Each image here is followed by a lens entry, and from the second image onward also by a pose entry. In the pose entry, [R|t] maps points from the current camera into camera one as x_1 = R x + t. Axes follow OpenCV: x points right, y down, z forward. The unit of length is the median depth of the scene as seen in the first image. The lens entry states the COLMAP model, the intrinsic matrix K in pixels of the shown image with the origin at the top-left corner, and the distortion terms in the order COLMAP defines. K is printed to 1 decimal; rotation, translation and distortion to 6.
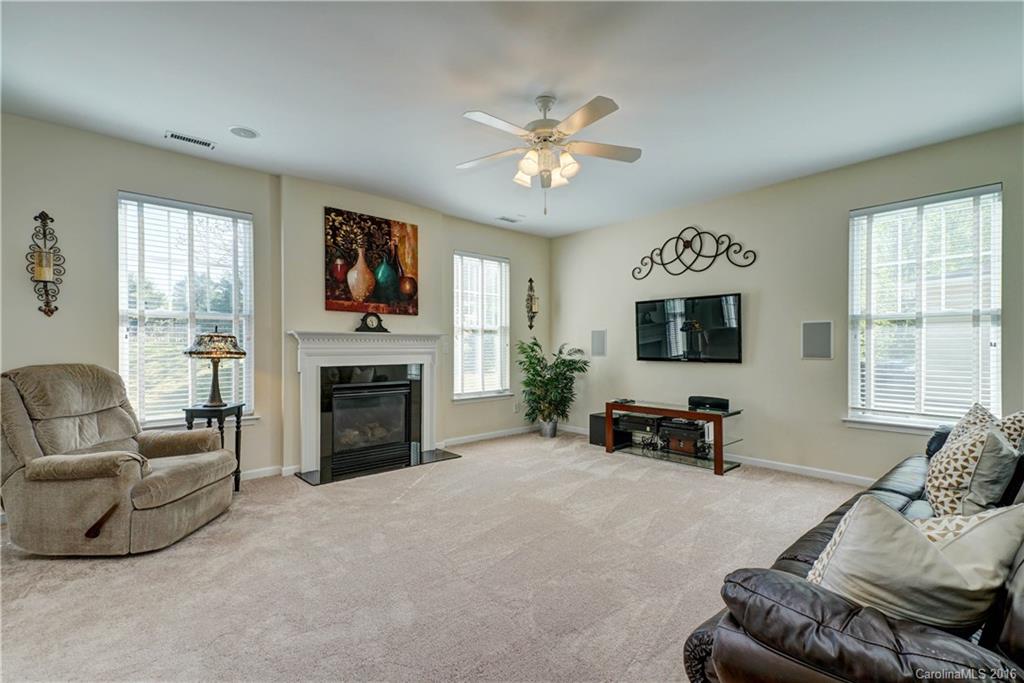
lens RADIAL K [[466.1, 0, 514.8], [0, 466.1, 356.5], [0, 0, 1]] dist [0.014819, -0.000252]
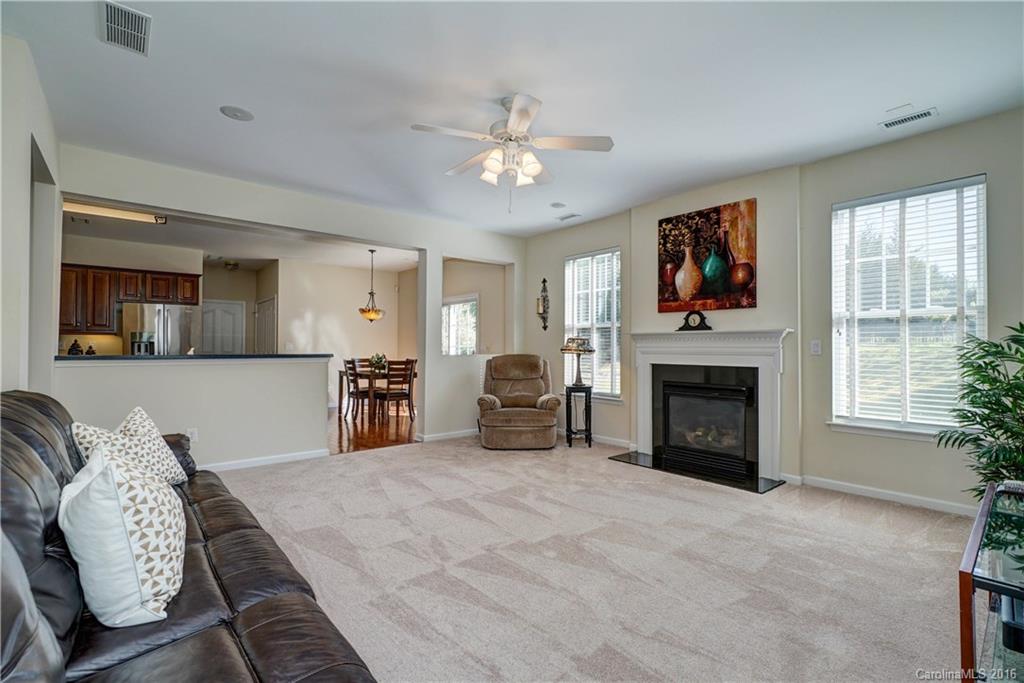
lens RADIAL K [[466.1, 0, 506.3], [0, 466.1, 338.8], [0, 0, 1]] dist [0.014819, -0.000252]
pose [[-0.049003, -0.011290, -0.998735, 0.665311], [-0.016613, 0.999807, -0.010487, -0.018164], [0.998660, 0.016078, -0.049181, 0.642475]]
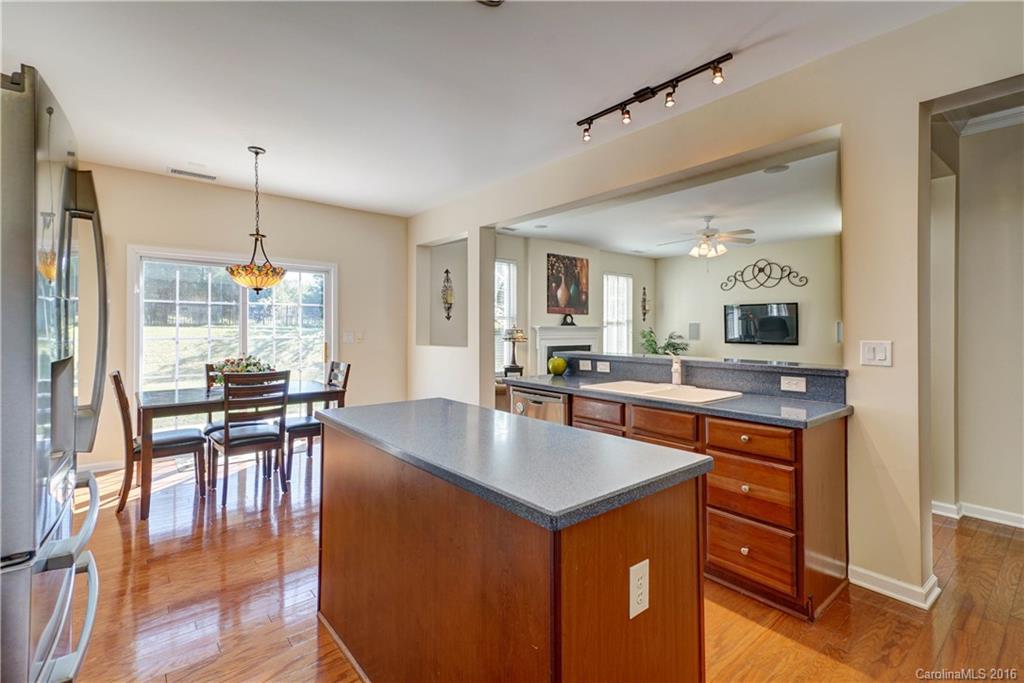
lens RADIAL K [[466.1, 0, 507.1], [0, 466.1, 338.4], [0, 0, 1]] dist [0.014819, -0.000252]
pose [[0.998615, 0.004112, -0.052442, -0.427374], [-0.003940, 0.999987, 0.003375, -0.010822], [0.052455, -0.003164, 0.998618, -0.663182]]
